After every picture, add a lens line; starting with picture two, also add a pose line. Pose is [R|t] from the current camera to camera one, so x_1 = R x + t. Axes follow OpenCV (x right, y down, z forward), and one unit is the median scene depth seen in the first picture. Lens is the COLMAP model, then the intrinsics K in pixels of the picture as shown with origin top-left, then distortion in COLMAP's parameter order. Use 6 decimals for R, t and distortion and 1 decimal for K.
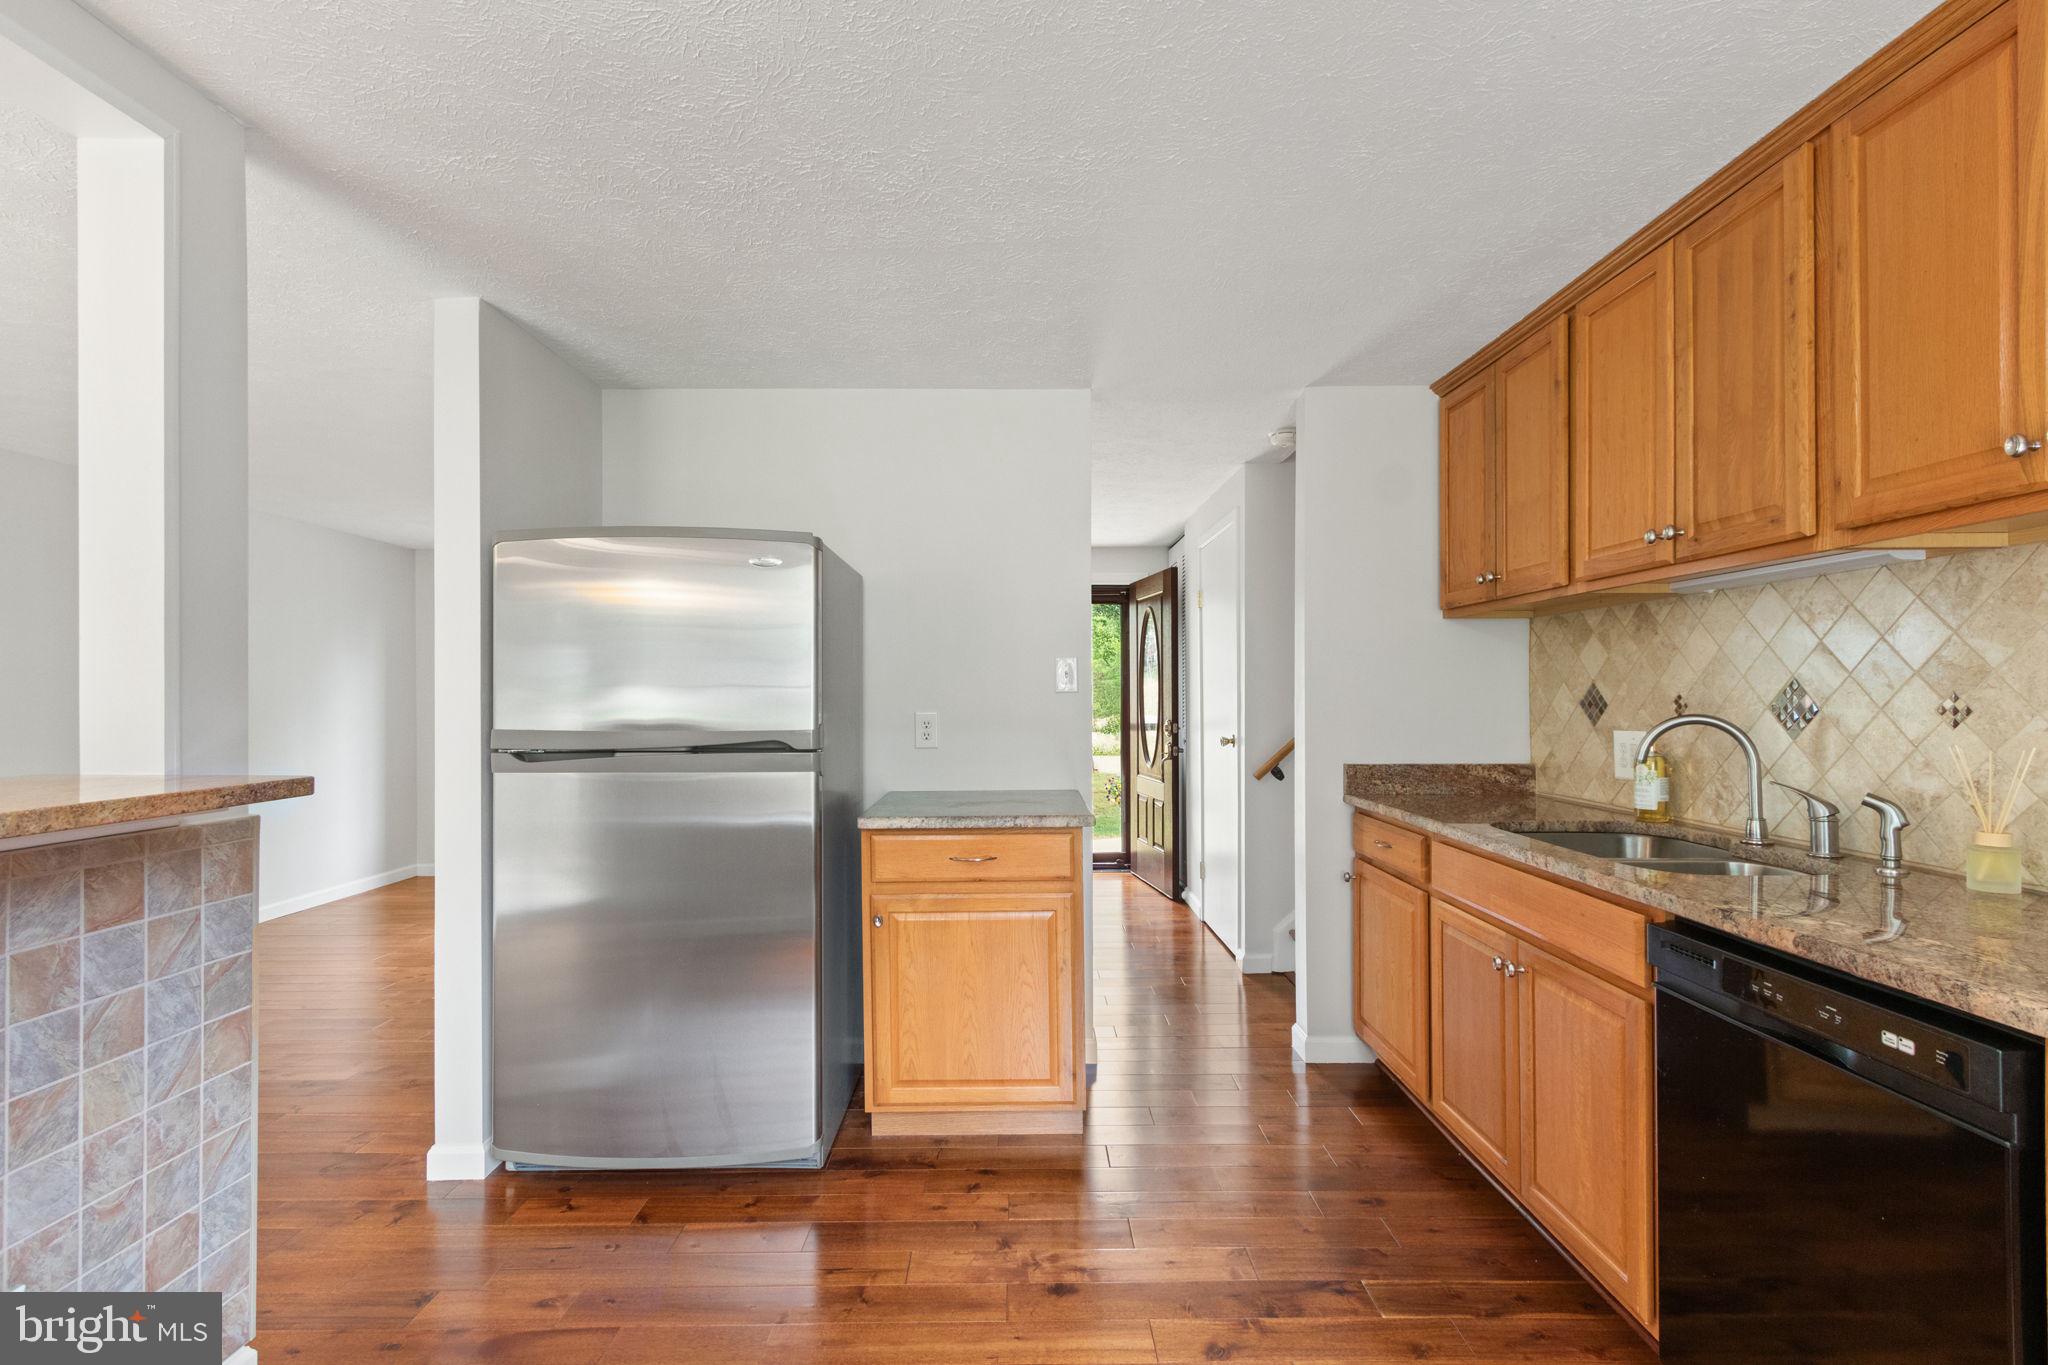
lens RADIAL K [[942.3, 0, 1024.7], [0, 942.3, 694.0], [0, 0, 1]] dist [0.000662, -0.000154]
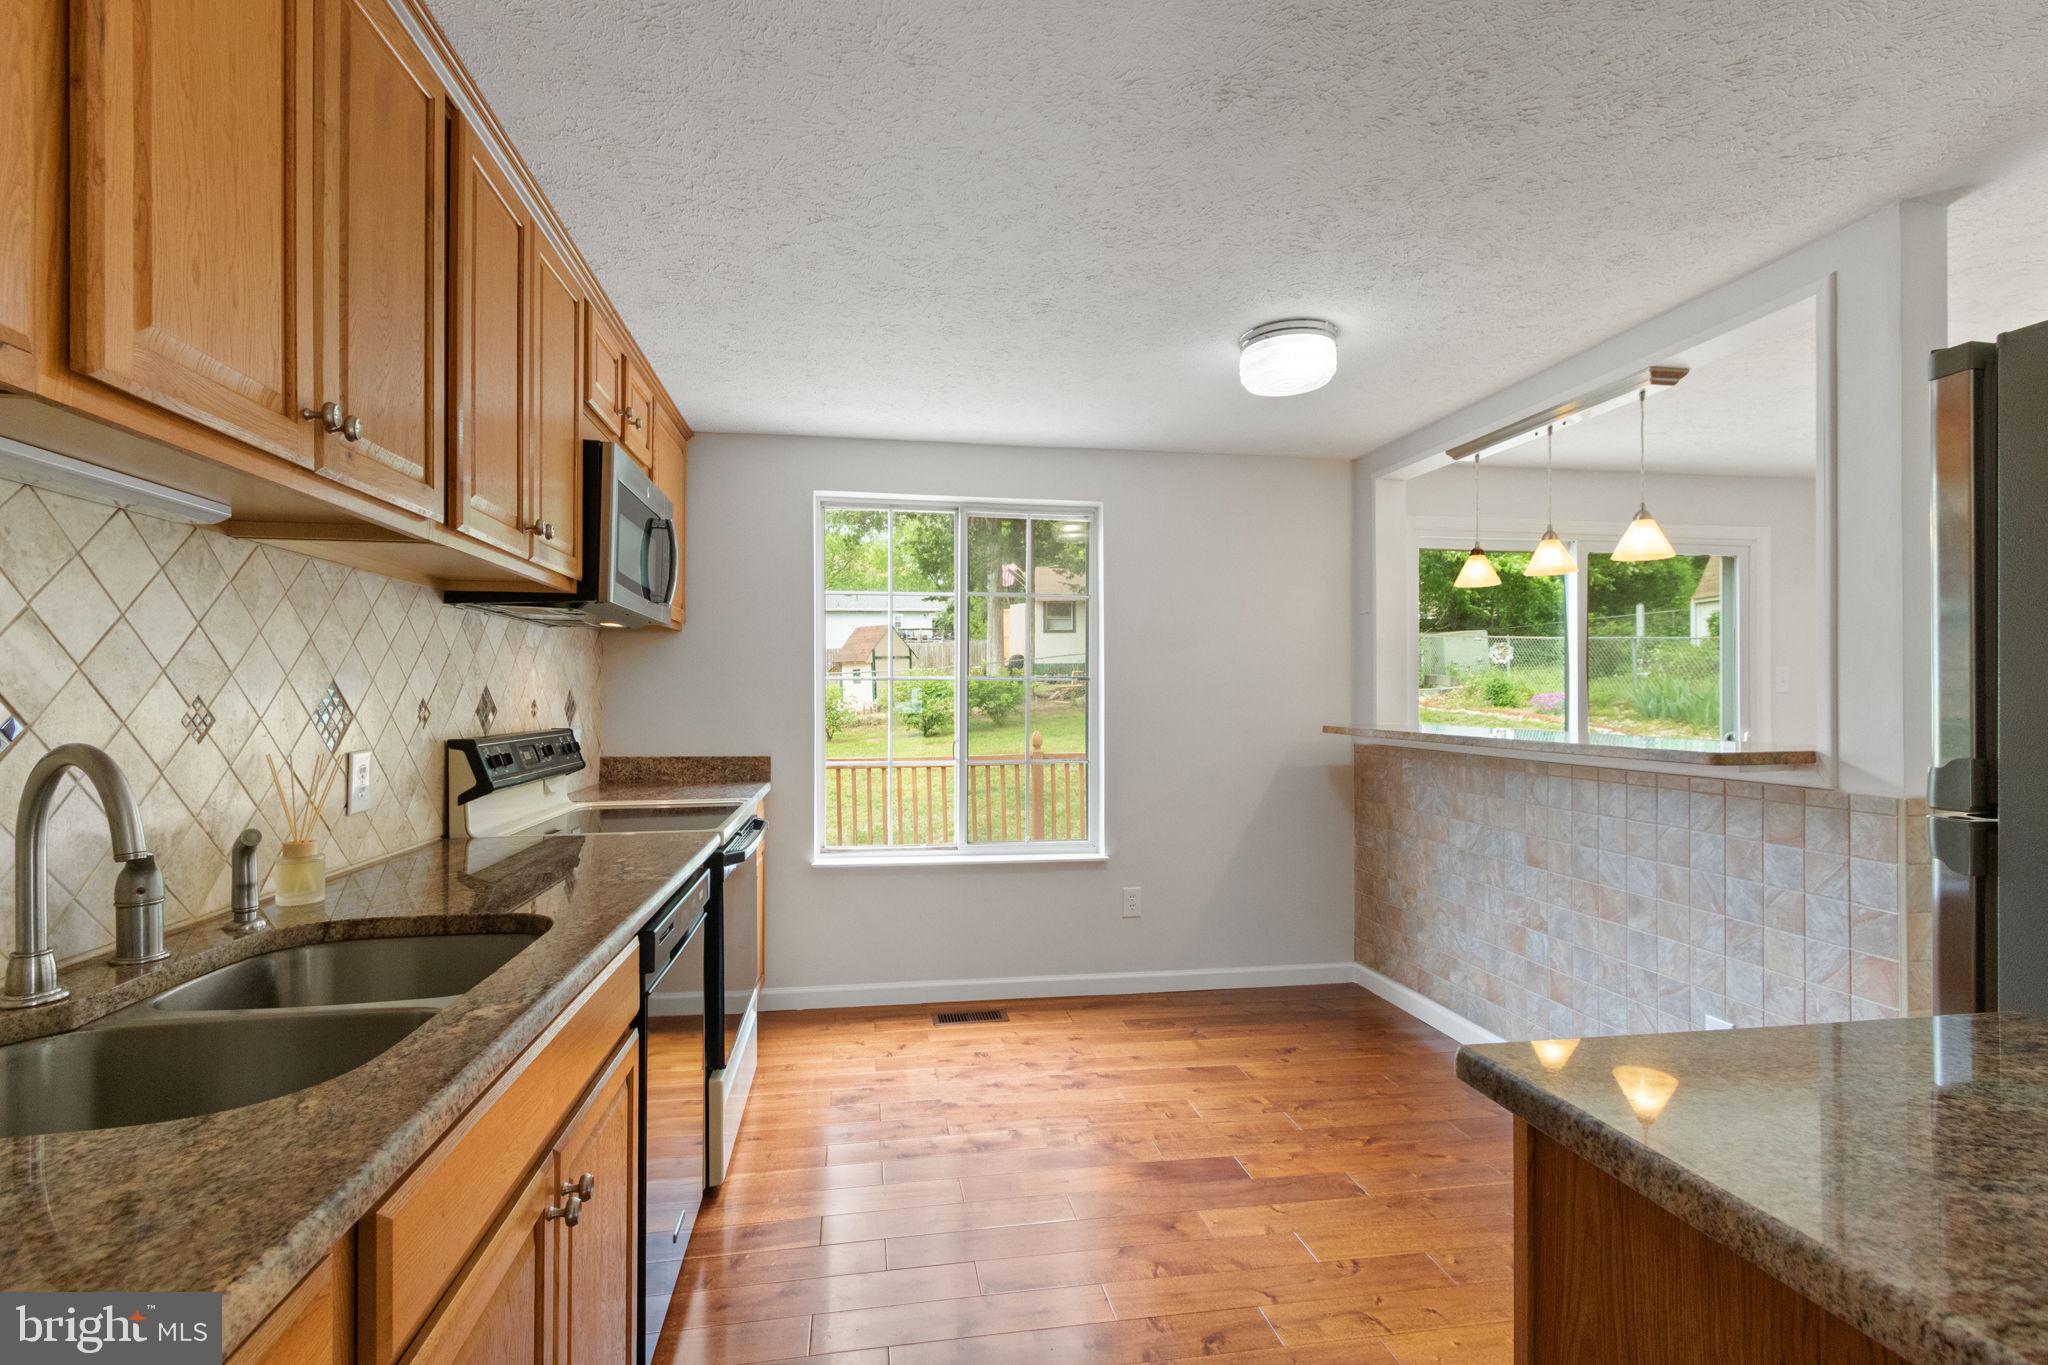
lens RADIAL K [[942.3, 0, 1024.7], [0, 942.3, 694.0], [0, 0, 1]] dist [0.000662, -0.000154]
pose [[-0.986136, 0.003127, -0.165911, 0.358036], [0.003725, 0.999988, -0.003298, 0.000680], [0.165899, -0.003870, -0.986135, 1.638612]]
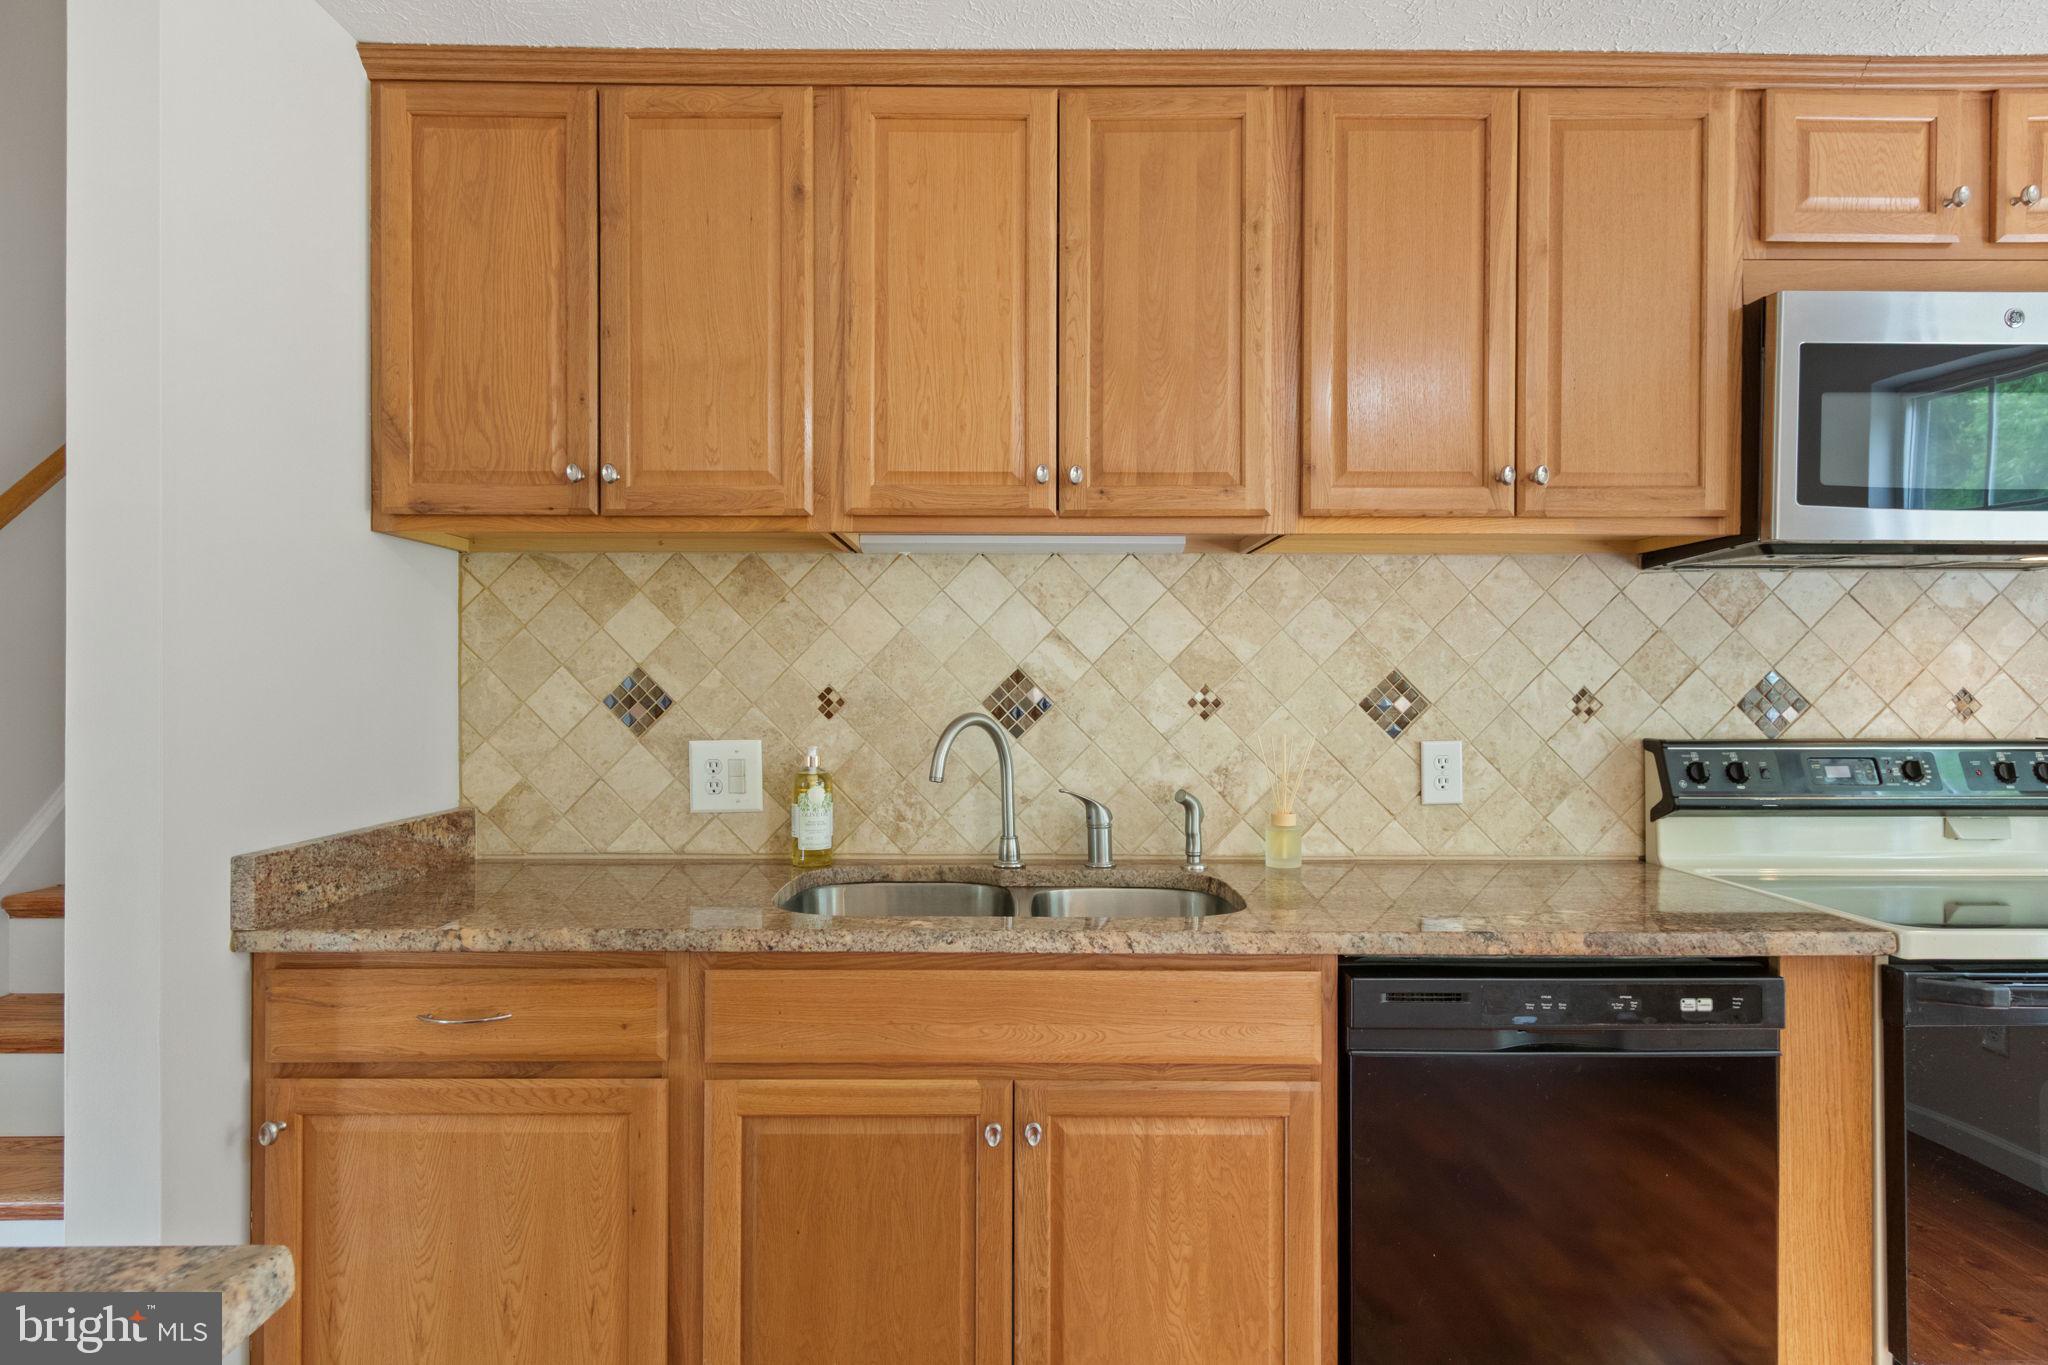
lens RADIAL K [[1136.9, 0, 1011.7], [0, 1136.9, 685.3], [0, 0, 1]] dist [0.011323, -0.000704]
pose [[0.002216, 0.001951, 0.999996, -0.234112], [-0.002074, 0.999996, -0.001946, 0.001146], [-0.999995, -0.002070, 0.002220, 1.034960]]
